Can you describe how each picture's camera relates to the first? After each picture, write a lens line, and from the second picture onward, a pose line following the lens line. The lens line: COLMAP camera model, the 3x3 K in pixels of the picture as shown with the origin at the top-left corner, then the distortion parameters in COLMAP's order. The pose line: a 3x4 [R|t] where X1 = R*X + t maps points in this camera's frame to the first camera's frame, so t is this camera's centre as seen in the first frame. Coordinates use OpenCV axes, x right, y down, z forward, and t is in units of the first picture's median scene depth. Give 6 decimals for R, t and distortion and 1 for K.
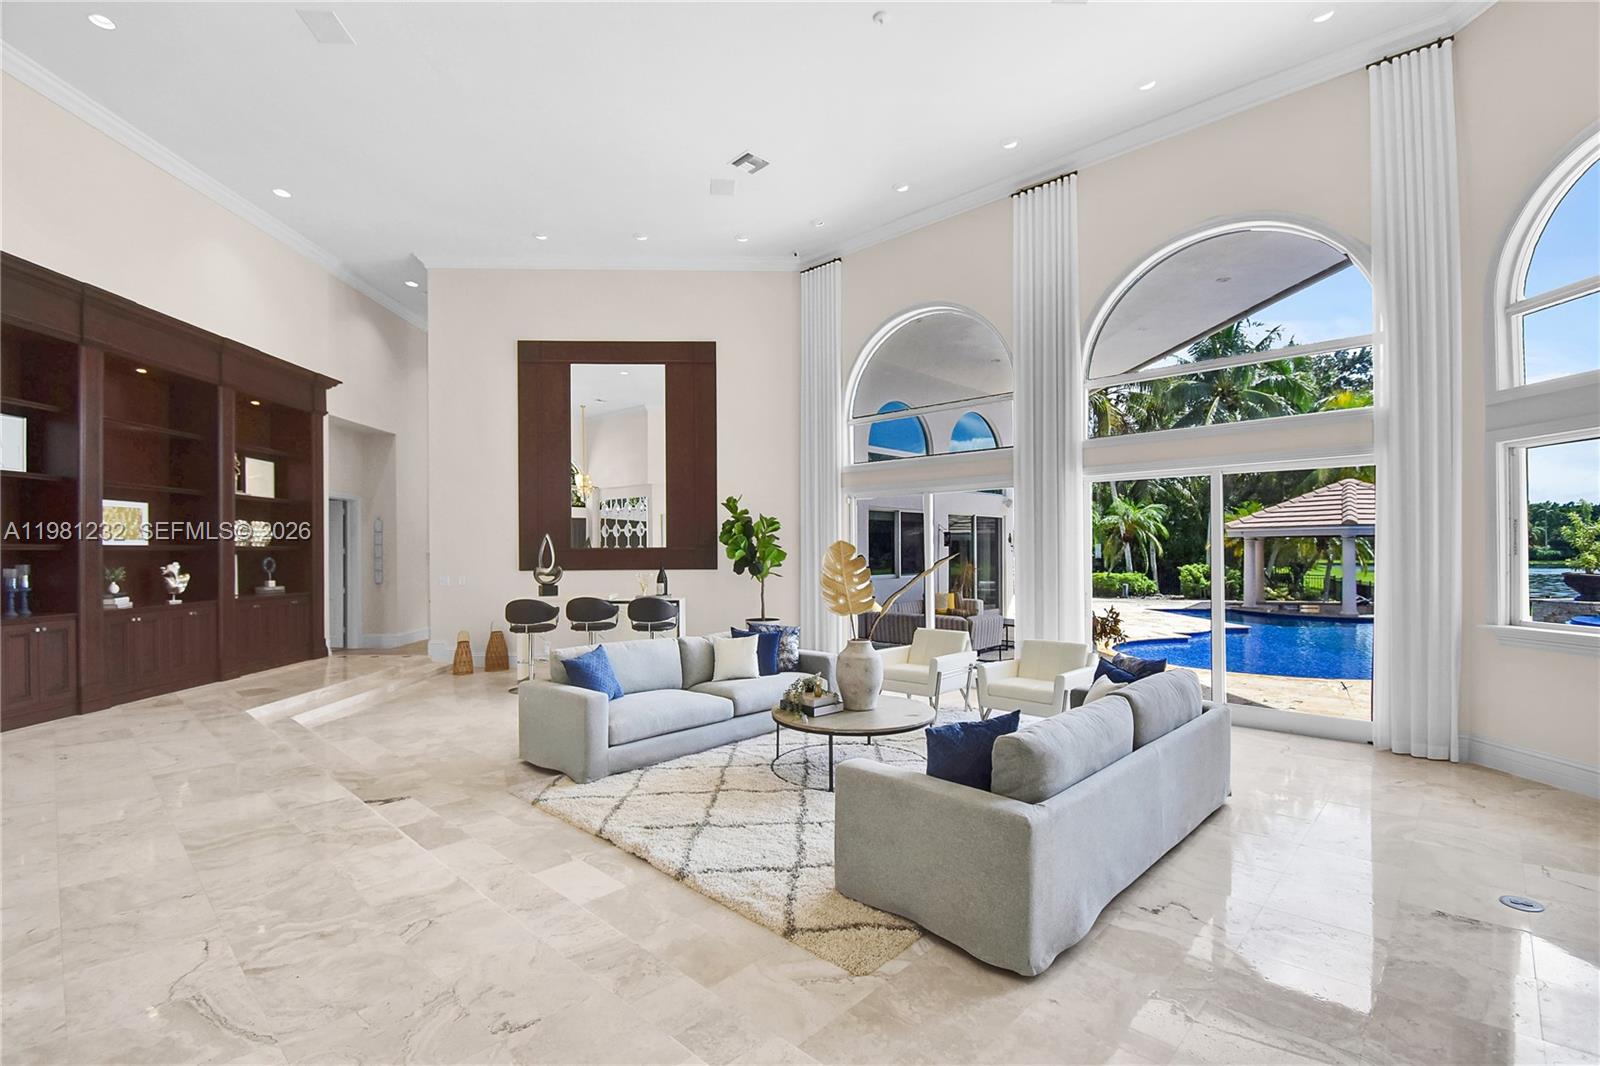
lens RADIAL K [[672.8, 0, 804.3], [0, 672.8, 546.7], [0, 0, 1]] dist [0.019636, 0.000012]
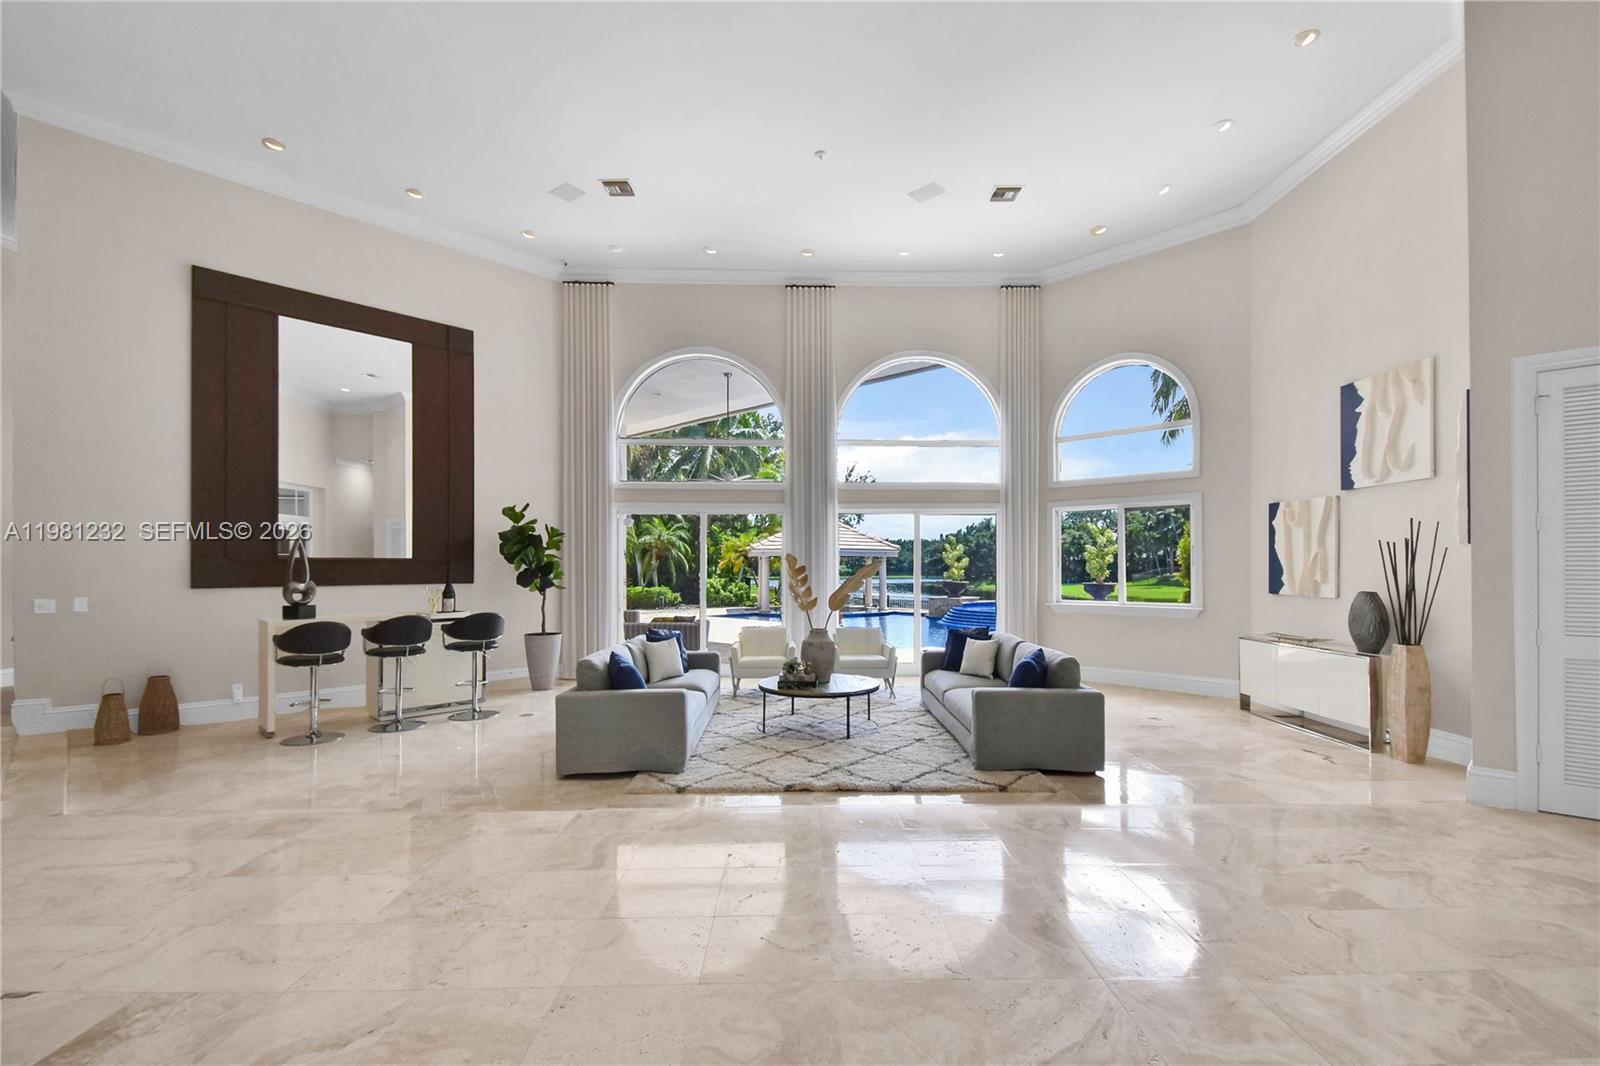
lens RADIAL K [[702.6, 0, 769.2], [0, 702.6, 566.2], [0, 0, 1]] dist [0.019206, -0.000241]
pose [[0.736904, 0.003717, 0.675987, -0.492426], [-0.005050, 0.999987, 0.000008, 0.008717], [-0.675978, -0.003420, 0.736914, 0.034479]]
